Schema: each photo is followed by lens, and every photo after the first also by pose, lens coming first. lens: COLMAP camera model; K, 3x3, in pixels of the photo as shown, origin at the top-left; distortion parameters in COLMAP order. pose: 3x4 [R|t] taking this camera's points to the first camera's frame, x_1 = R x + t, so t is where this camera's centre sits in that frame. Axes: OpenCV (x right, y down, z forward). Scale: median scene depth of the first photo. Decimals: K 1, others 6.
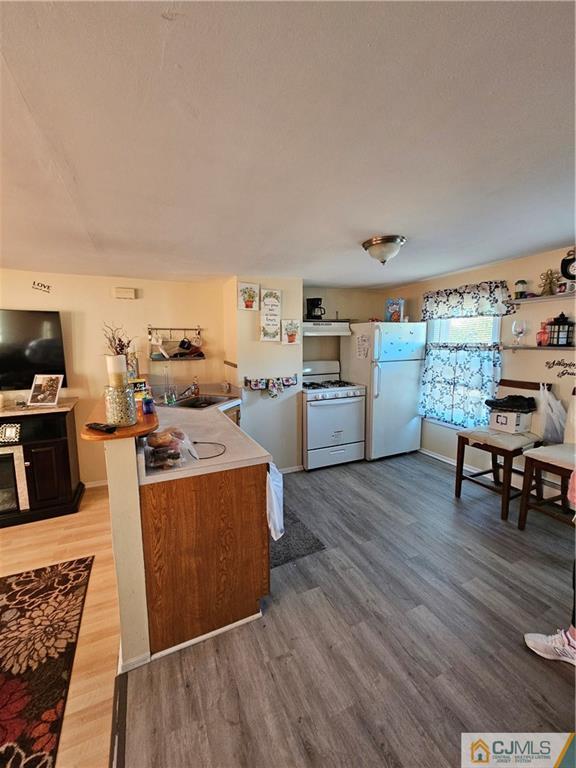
lens RADIAL K [[314.7, 0, 283.1], [0, 314.7, 380.7], [0, 0, 1]] dist [0.001190, -0.001511]
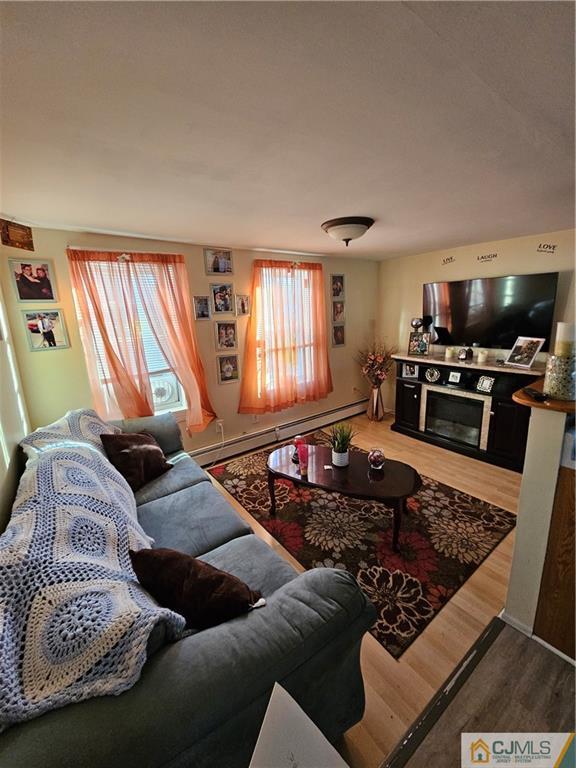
lens RADIAL K [[314.7, 0, 284.4], [0, 314.7, 378.3], [0, 0, 1]] dist [0.001190, -0.001511]
pose [[0.202330, 0.202897, -0.958069, 0.109606], [-0.090984, 0.977966, 0.187896, -0.008887], [0.975082, 0.049152, 0.216332, -0.001354]]
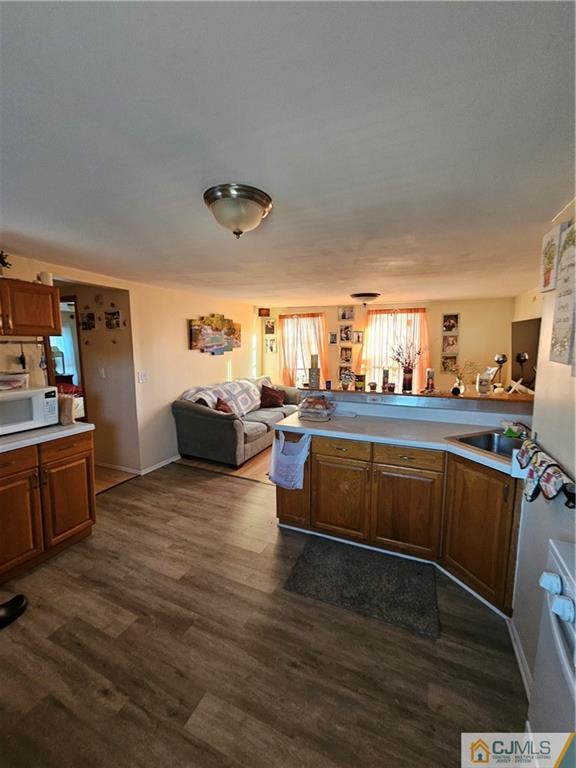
lens RADIAL K [[314.7, 0, 284.5], [0, 314.7, 381.5], [0, 0, 1]] dist [0.001190, -0.001511]
pose [[-0.746688, 0.097992, -0.657917, 0.548337], [-0.078227, 0.969289, 0.233151, -0.196977], [0.660558, 0.225558, -0.716091, 1.255434]]
